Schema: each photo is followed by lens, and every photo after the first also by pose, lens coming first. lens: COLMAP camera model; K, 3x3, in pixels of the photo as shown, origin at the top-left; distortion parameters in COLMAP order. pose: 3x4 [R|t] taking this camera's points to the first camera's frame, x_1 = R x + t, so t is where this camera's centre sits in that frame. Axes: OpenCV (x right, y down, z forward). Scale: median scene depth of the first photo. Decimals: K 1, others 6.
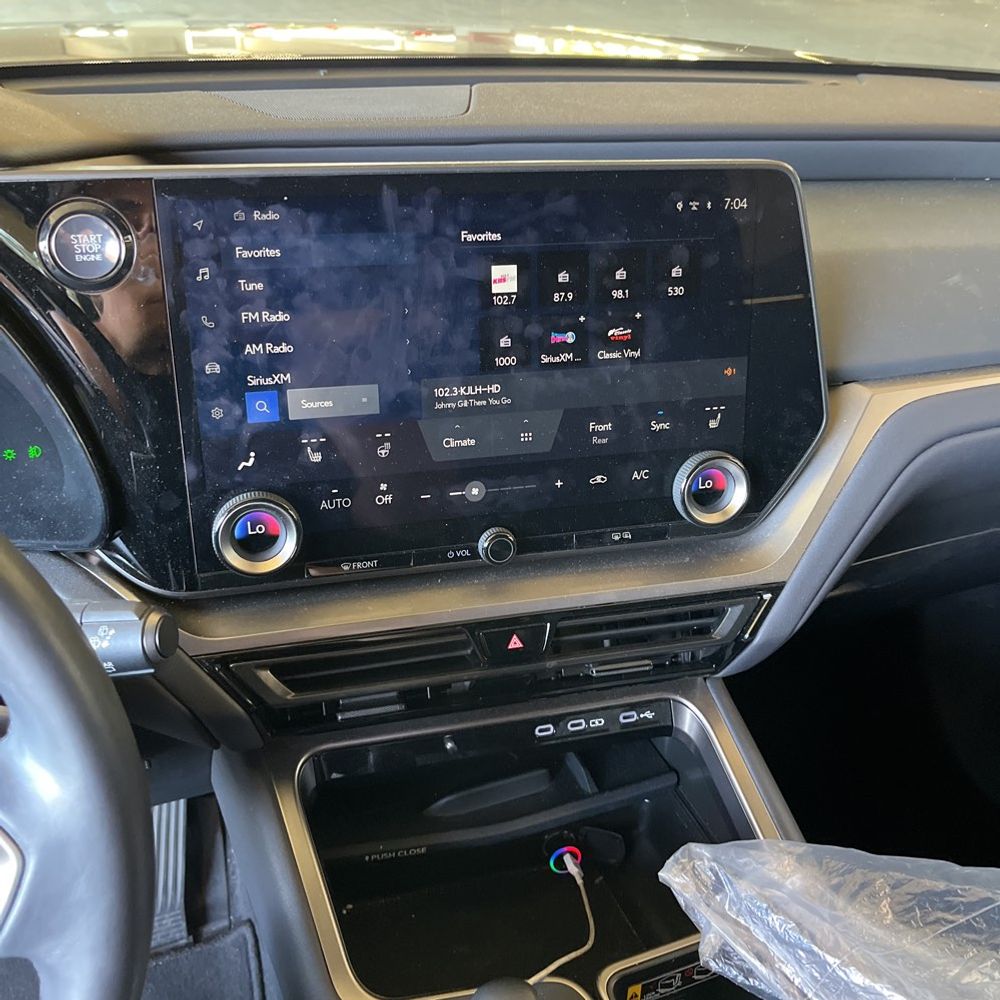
lens RADIAL K [[1025.0, 0, 501.8], [0, 1025.0, 502.5], [0, 0, 1]] dist [0.029887, 0.000000]
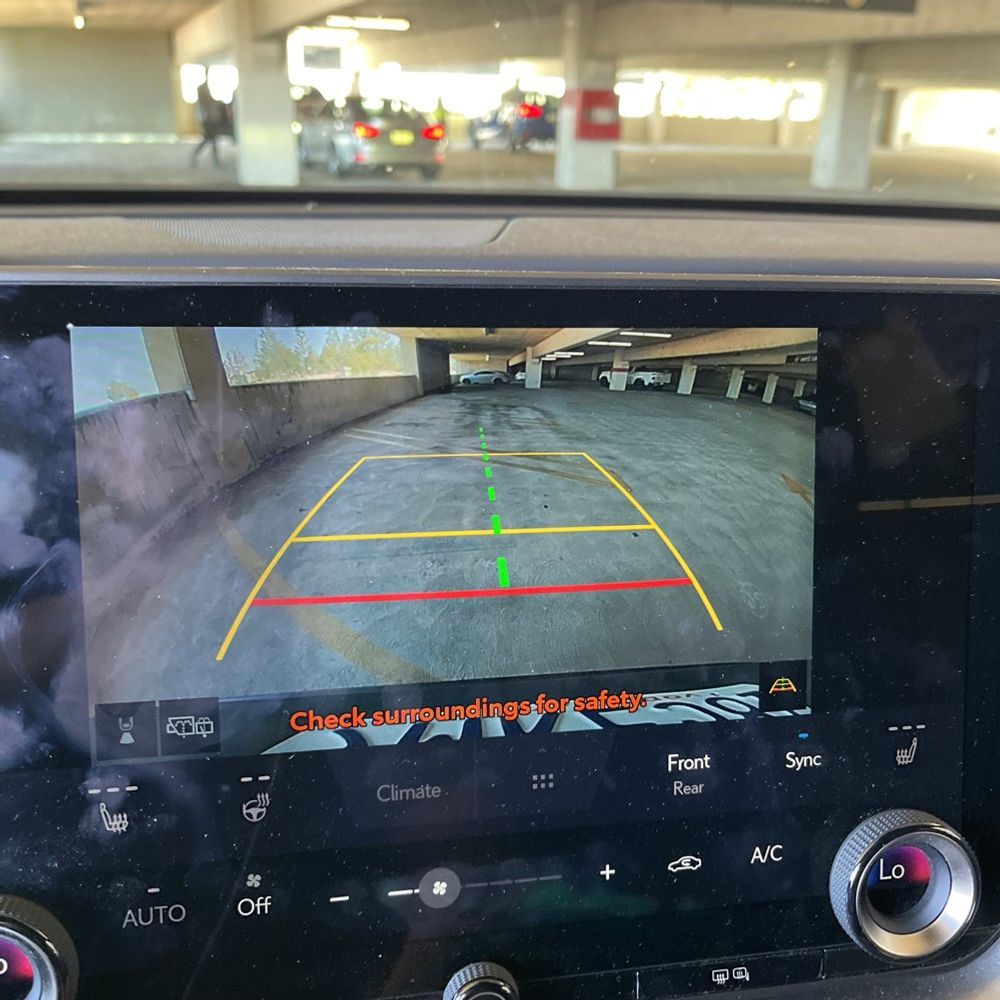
lens RADIAL K [[1025.0, 0, 498.8], [0, 1025.0, 499.7], [0, 0, 1]] dist [0.029887, 0.000000]
pose [[0.994833, 0.020693, -0.099389, 0.048540], [-0.039843, 0.980040, -0.194767, -0.098572], [0.093375, 0.197720, 0.975801, 0.446032]]
